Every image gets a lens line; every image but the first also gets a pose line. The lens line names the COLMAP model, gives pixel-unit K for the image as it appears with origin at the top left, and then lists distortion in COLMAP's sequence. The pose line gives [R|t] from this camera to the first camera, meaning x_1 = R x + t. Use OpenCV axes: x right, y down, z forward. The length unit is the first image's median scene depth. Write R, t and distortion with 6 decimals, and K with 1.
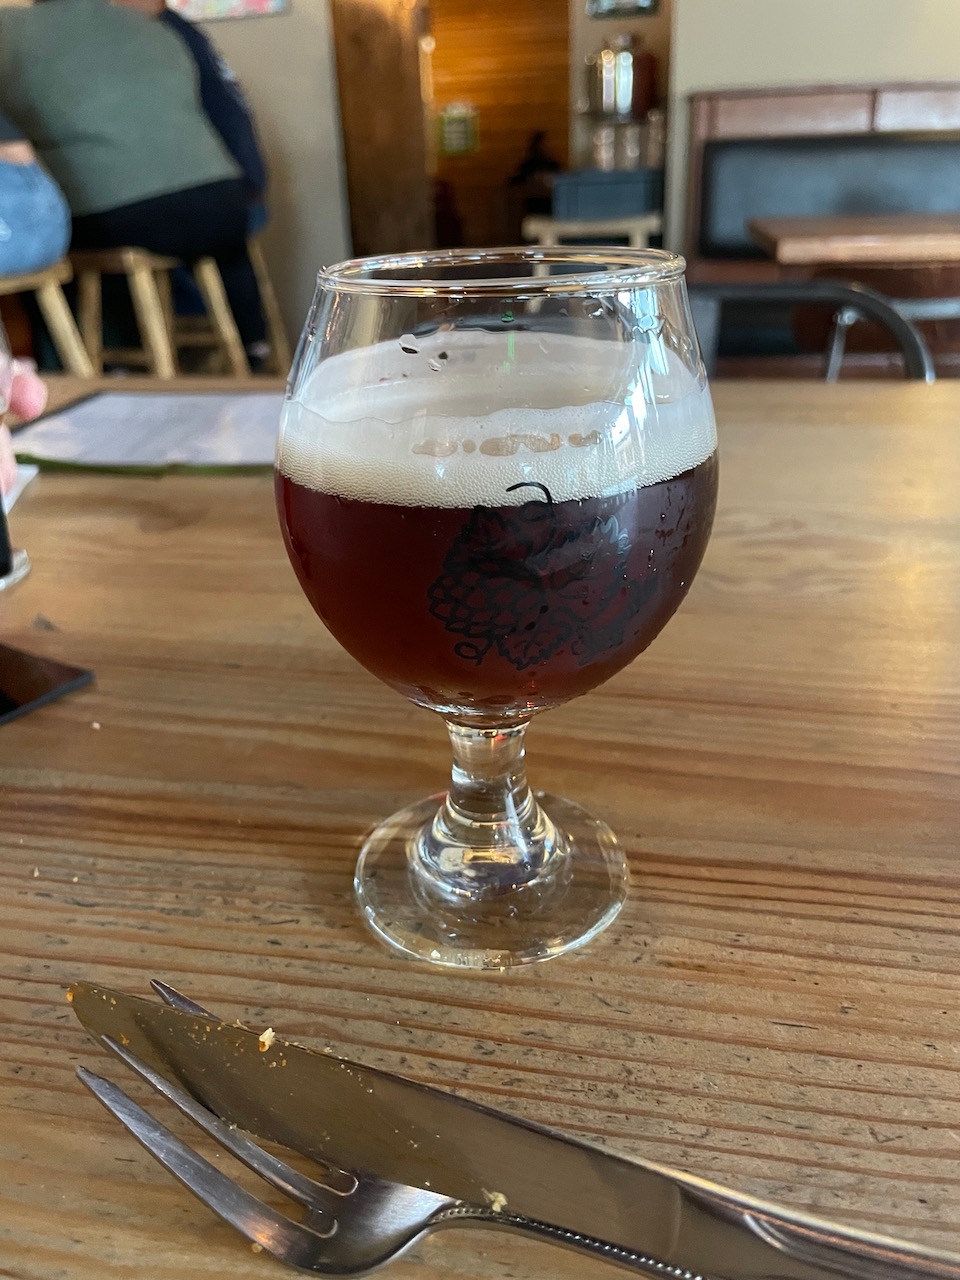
lens RADIAL K [[996.3, 0, 484.8], [0, 996.3, 633.5], [0, 0, 1]] dist [0.054756, -0.113325]
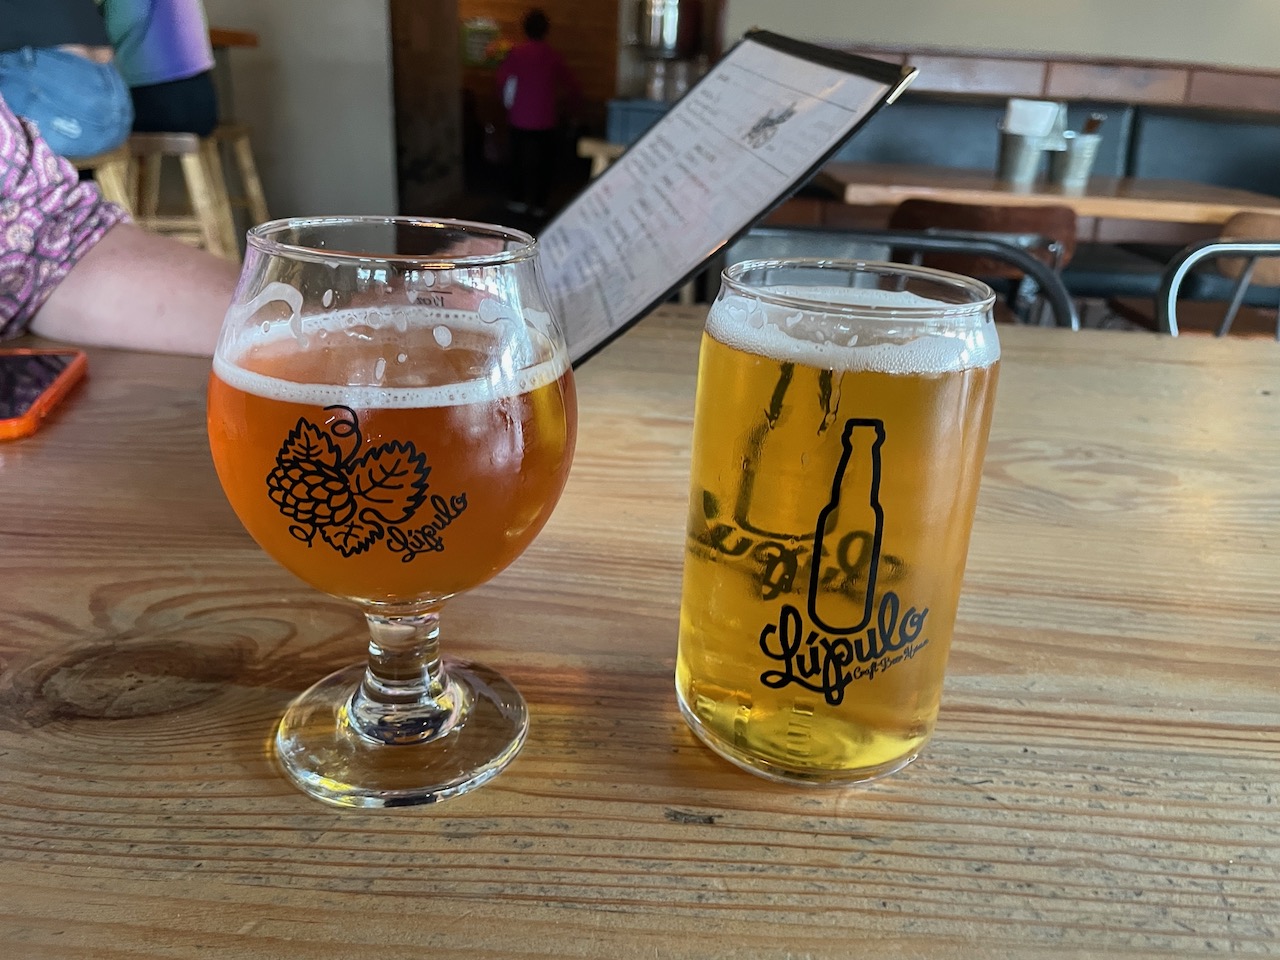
lens RADIAL K [[996.3, 0, 640.0], [0, 996.3, 480.0], [0, 0, 1]] dist [0.054756, -0.113325]
pose [[0.983897, 0.030720, 0.176079, -0.806972], [-0.020278, 0.997944, -0.060800, 0.009634], [-0.177585, 0.056250, 0.982497, -0.119239]]
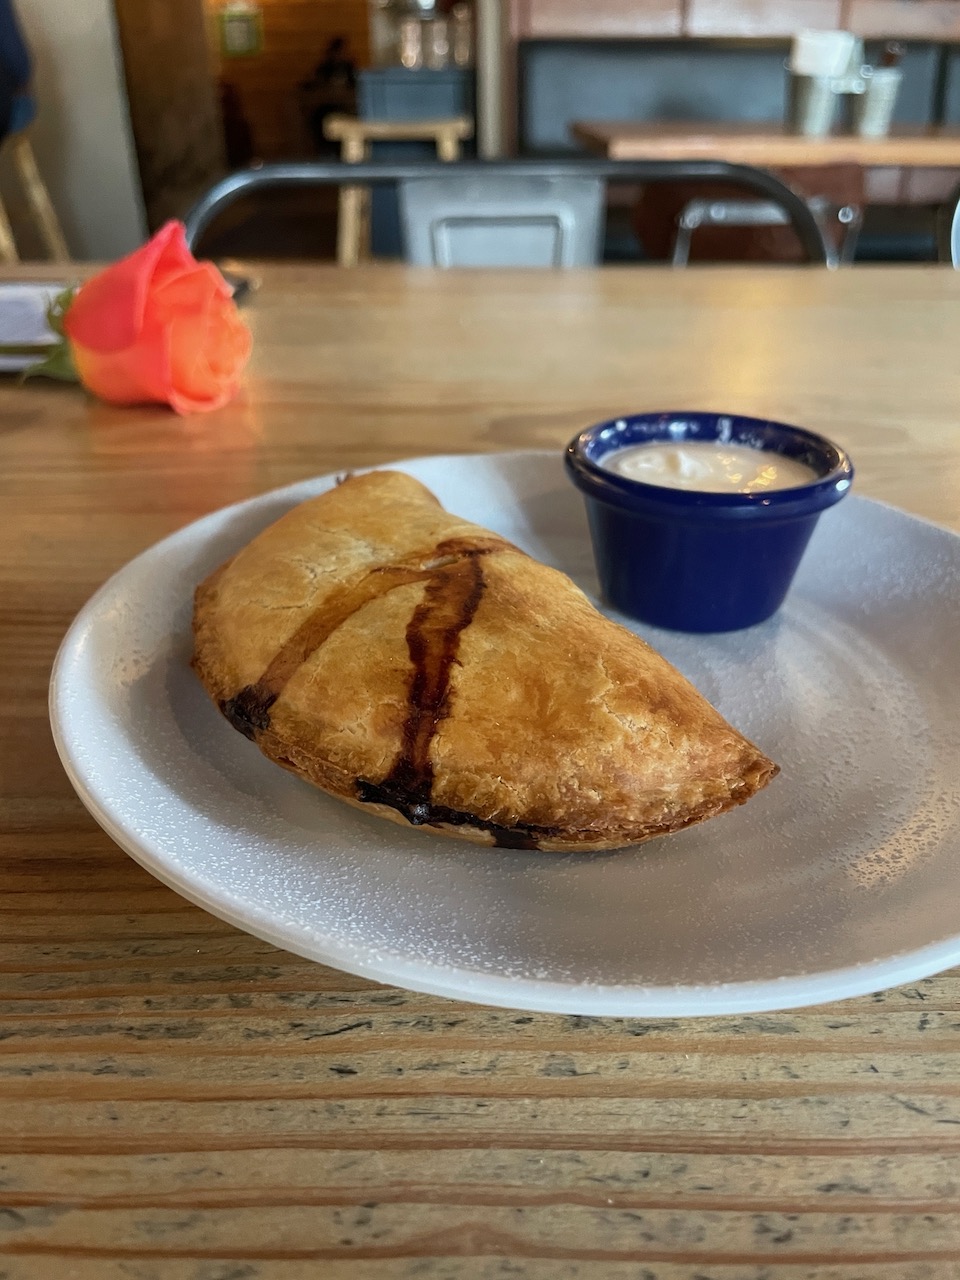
lens RADIAL K [[996.3, 0, 484.8], [0, 996.3, 633.5], [0, 0, 1]] dist [0.054756, -0.113325]
pose [[0.981160, -0.063826, 0.182351, -0.209993], [0.051490, 0.996103, 0.071607, 0.011972], [-0.186210, -0.060868, 0.980623, 0.399720]]
